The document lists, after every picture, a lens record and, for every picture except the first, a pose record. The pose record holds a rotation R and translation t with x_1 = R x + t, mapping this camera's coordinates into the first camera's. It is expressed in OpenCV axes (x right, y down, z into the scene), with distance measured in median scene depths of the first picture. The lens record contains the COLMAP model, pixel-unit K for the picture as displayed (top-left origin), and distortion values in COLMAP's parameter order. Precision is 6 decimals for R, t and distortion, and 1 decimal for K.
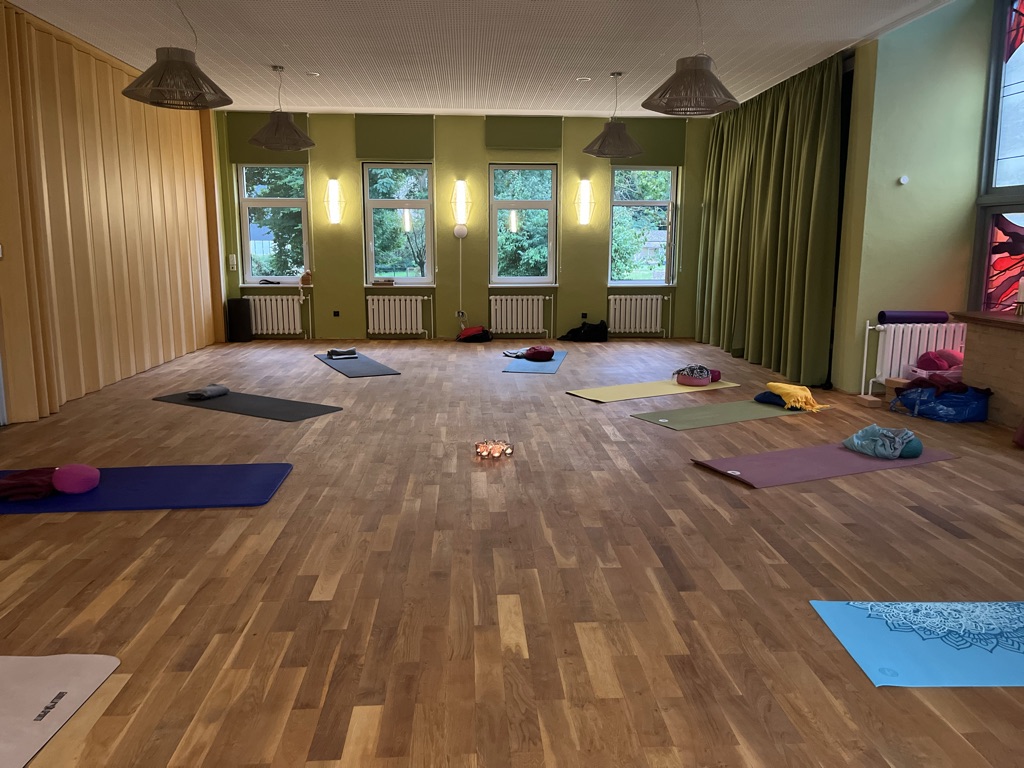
lens RADIAL K [[774.7, 0, 504.0], [0, 774.7, 387.8], [0, 0, 1]] dist [0.049363, -0.052560]
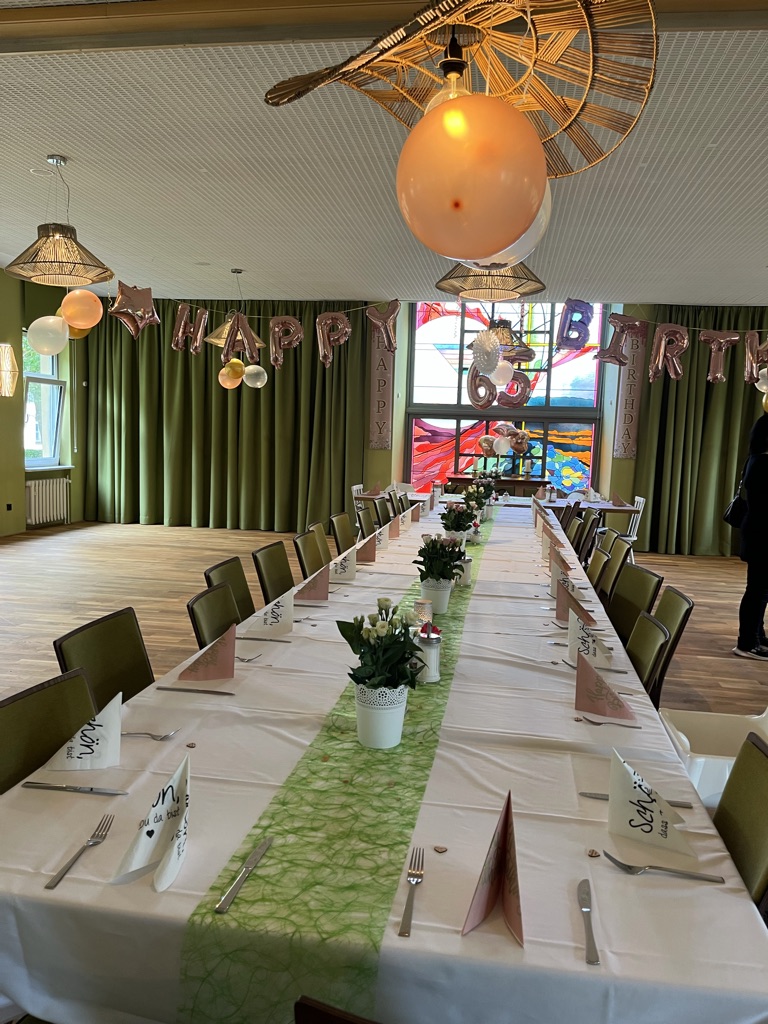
lens RADIAL K [[774.7, 0, 381.0], [0, 774.7, 526.1], [0, 0, 1]] dist [0.049363, -0.052560]
pose [[0.205380, -0.109905, 0.972492, -1.054483], [0.146111, 0.985982, 0.080573, -0.141184], [-0.967714, 0.125543, 0.218559, 0.749507]]
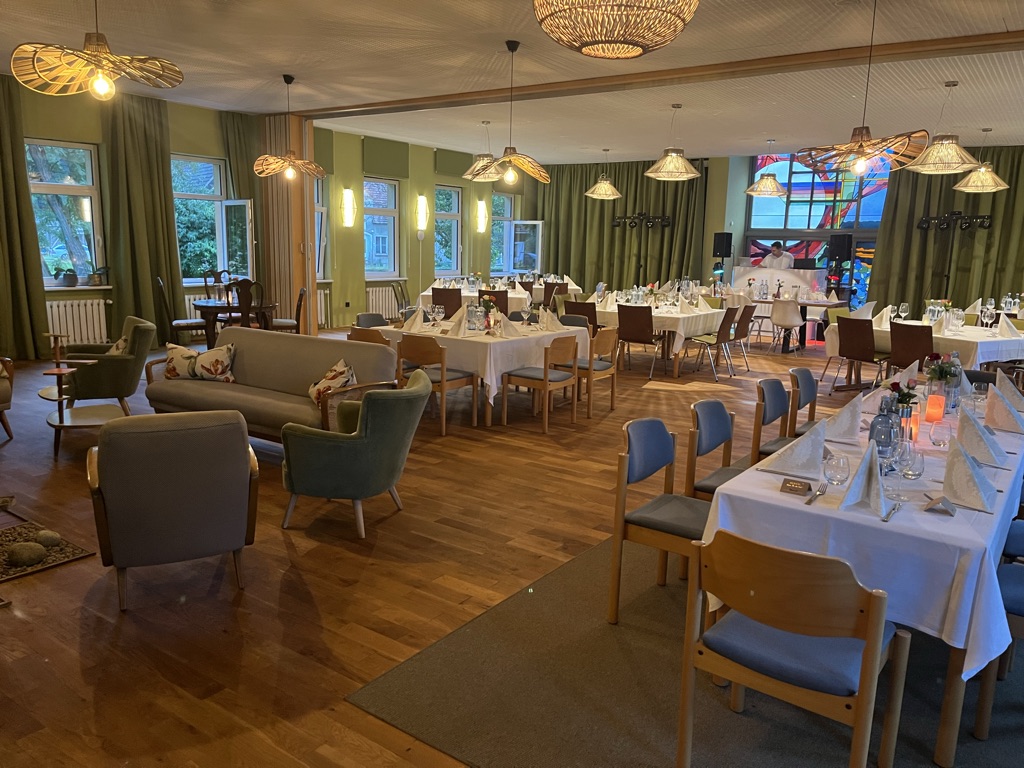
lens RADIAL K [[774.7, 0, 508.2], [0, 774.7, 383.1], [0, 0, 1]] dist [0.049363, -0.052560]
pose [[0.619400, -0.123060, 0.775371, -1.628424], [0.118391, 0.990985, 0.062704, -0.037747], [-0.776098, 0.052958, 0.628385, 0.158729]]
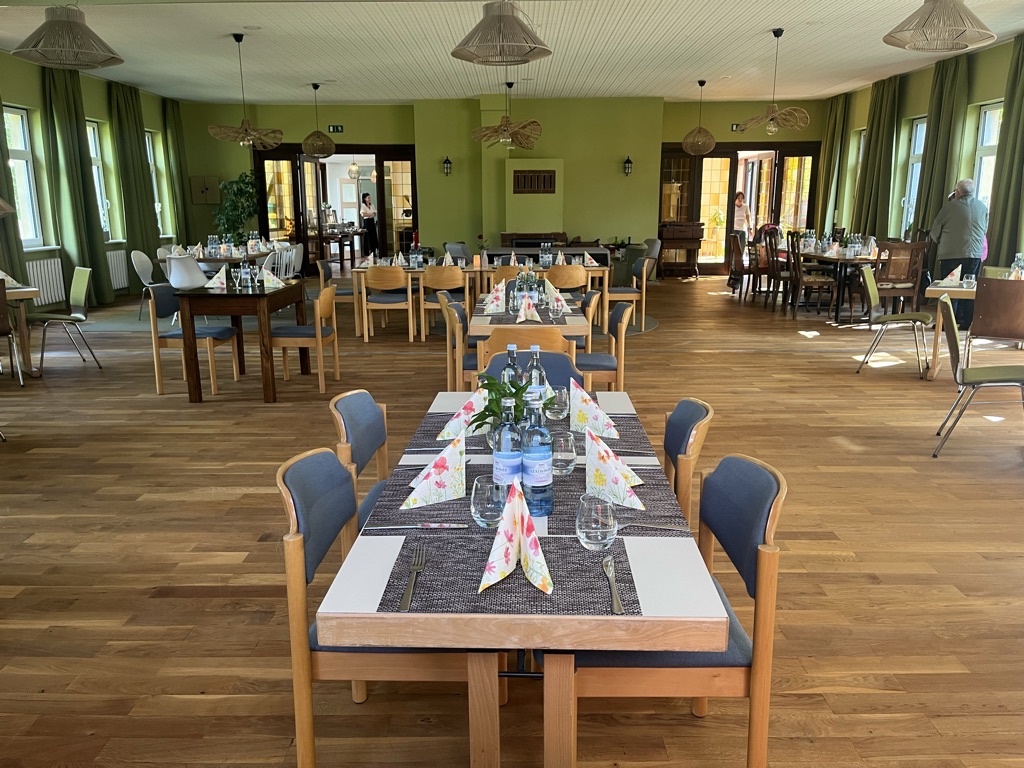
lens RADIAL K [[774.7, 0, 513.0], [0, 774.7, 385.9], [0, 0, 1]] dist [0.049363, -0.052560]
pose [[-0.046337, 0.222465, -0.973839, 0.502299], [-0.188198, 0.955484, 0.227227, -0.152151], [0.981037, 0.193803, -0.002406, 0.853742]]
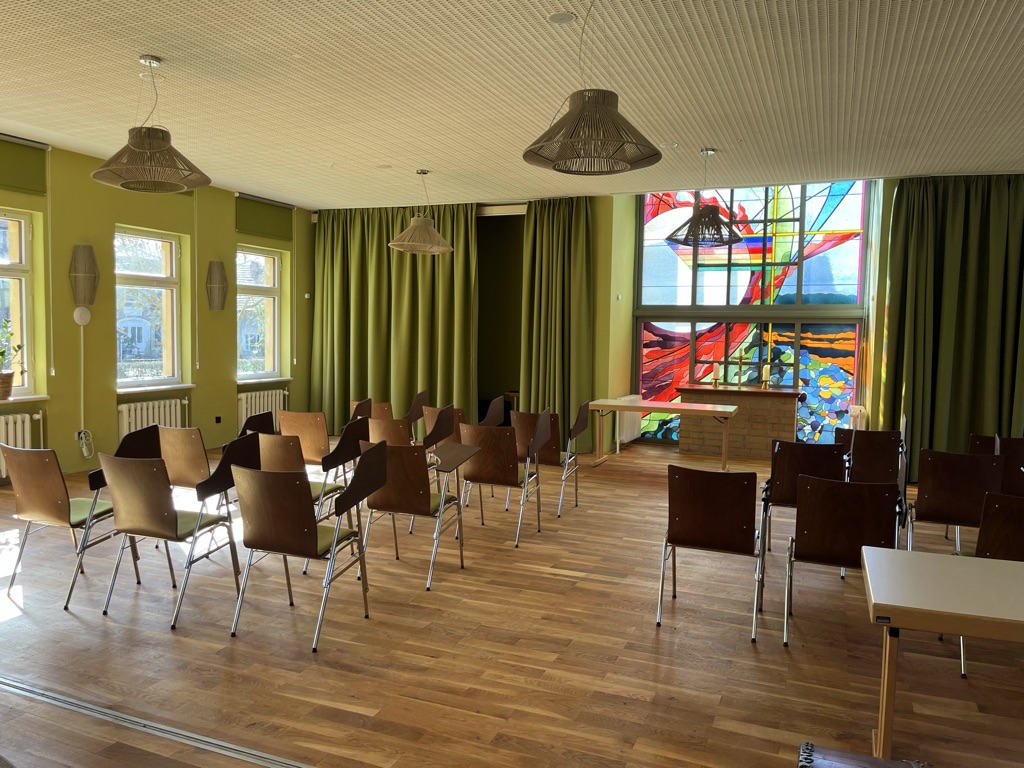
lens RADIAL K [[774.7, 0, 508.4], [0, 774.7, 380.0], [0, 0, 1]] dist [0.049363, -0.052560]
pose [[0.427146, -0.048489, 0.902881, -0.859136], [0.149716, 0.988570, -0.017738, -0.126430], [-0.891701, 0.142752, 0.429524, 0.618121]]
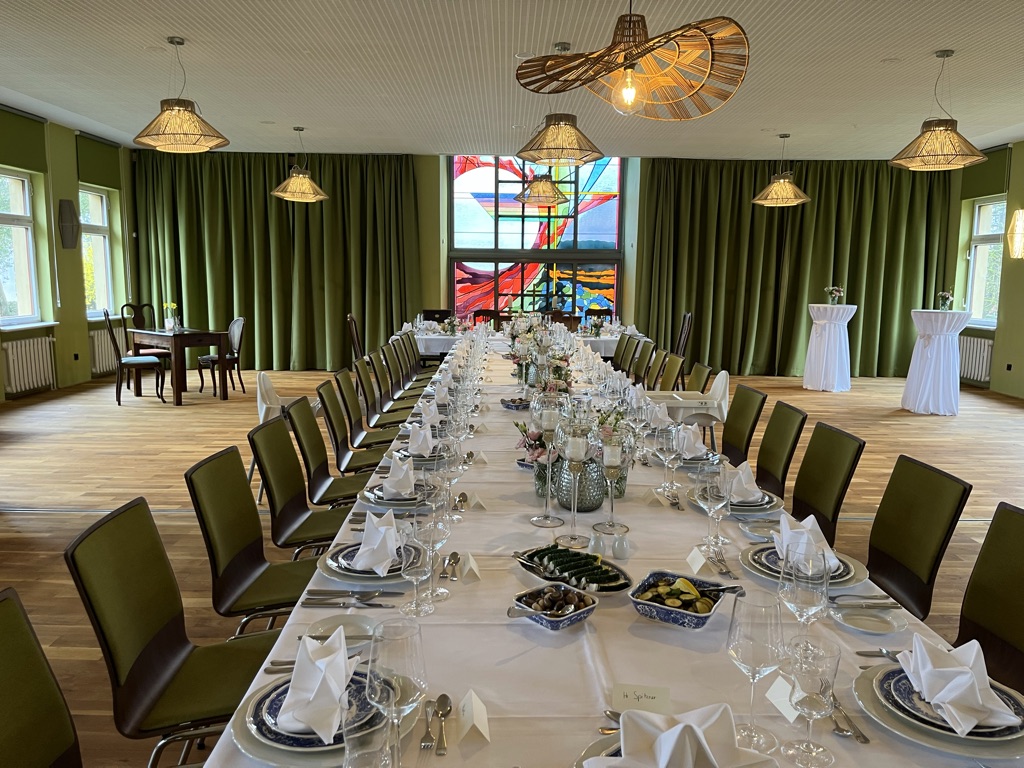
lens RADIAL K [[774.7, 0, 508.2], [0, 774.7, 391.9], [0, 0, 1]] dist [0.049363, -0.052560]
pose [[0.043286, -0.146489, 0.988265, -1.224355], [0.172538, 0.975425, 0.137028, -0.157115], [-0.984051, 0.164582, 0.067497, 0.824284]]
